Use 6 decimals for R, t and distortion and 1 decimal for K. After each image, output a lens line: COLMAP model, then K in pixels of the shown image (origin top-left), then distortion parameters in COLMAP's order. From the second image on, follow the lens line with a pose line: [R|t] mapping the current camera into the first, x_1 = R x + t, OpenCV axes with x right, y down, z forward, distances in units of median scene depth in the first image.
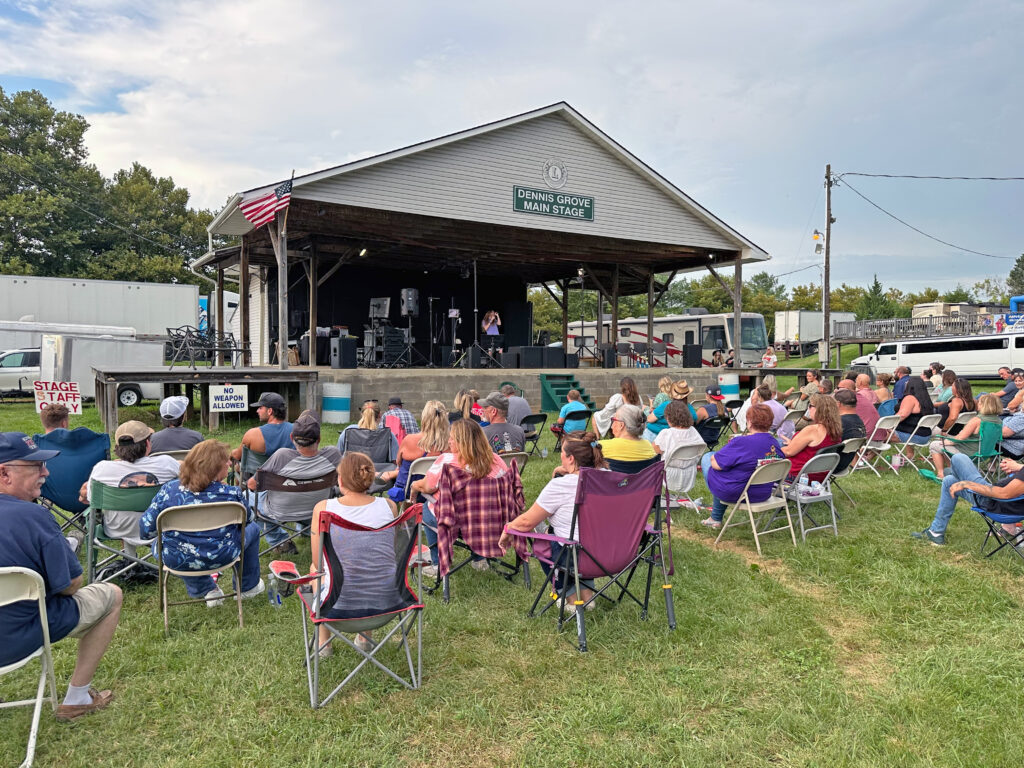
lens RADIAL K [[720.3, 0, 512.0], [0, 720.3, 384.0], [0, 0, 1]] dist [0.047759, -0.108324]
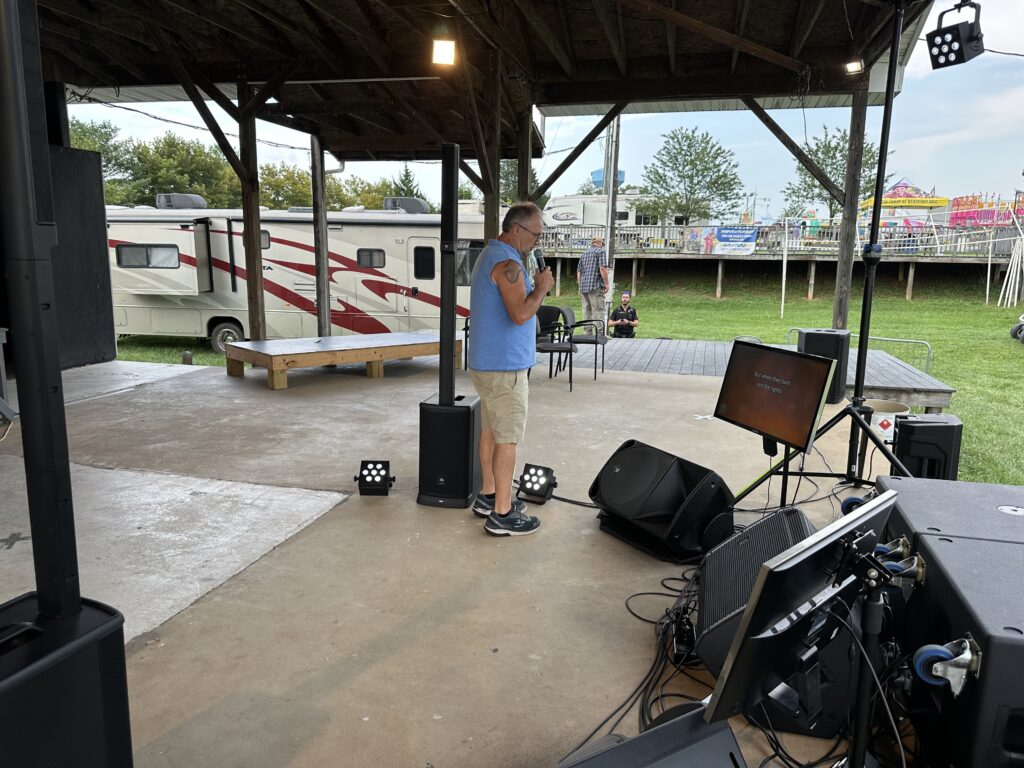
lens RADIAL K [[720.3, 0, 512.0], [0, 720.3, 384.0], [0, 0, 1]] dist [0.047759, -0.108324]
pose [[0.702840, -0.119467, 0.701244, -0.065161], [0.005405, 0.986665, 0.162675, -0.056877], [-0.711327, -0.110544, 0.694113, 0.572794]]
